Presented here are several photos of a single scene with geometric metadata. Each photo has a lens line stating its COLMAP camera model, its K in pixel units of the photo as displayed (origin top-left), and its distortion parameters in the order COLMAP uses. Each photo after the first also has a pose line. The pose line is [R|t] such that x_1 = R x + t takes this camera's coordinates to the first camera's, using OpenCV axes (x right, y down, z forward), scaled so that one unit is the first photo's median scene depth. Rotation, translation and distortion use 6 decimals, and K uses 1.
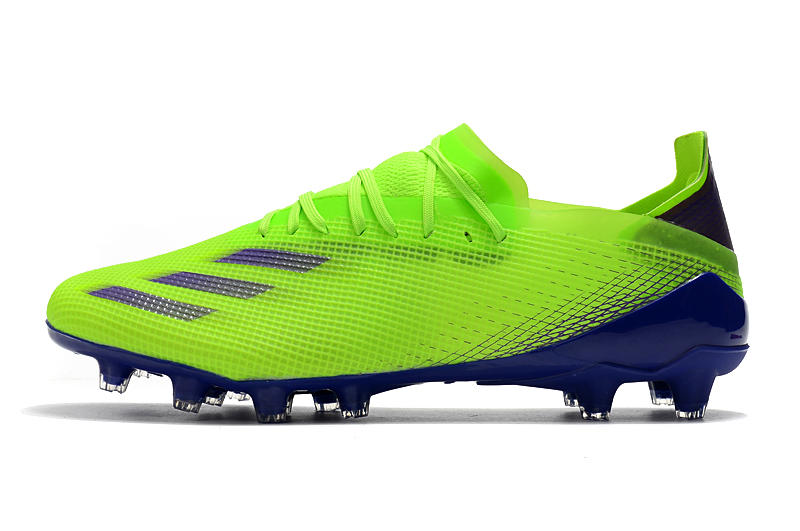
lens RADIAL K [[802.5, 0, 398.6], [0, 802.5, 264.6], [0, 0, 1]] dist [0.000730, 0.000000]
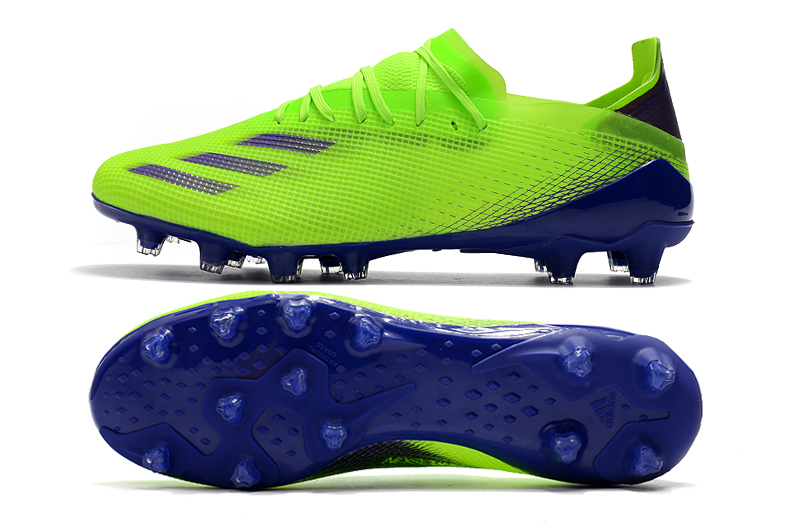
lens RADIAL K [[802.5, 0, 402.4], [0, 802.5, 268.0], [0, 0, 1]] dist [0.000730, 0.000000]
pose [[0.999865, 0.010761, 0.012438, -0.000902], [-0.012604, 0.987181, 0.159106, -0.013835], [-0.010567, -0.159242, 0.987183, -0.171413]]
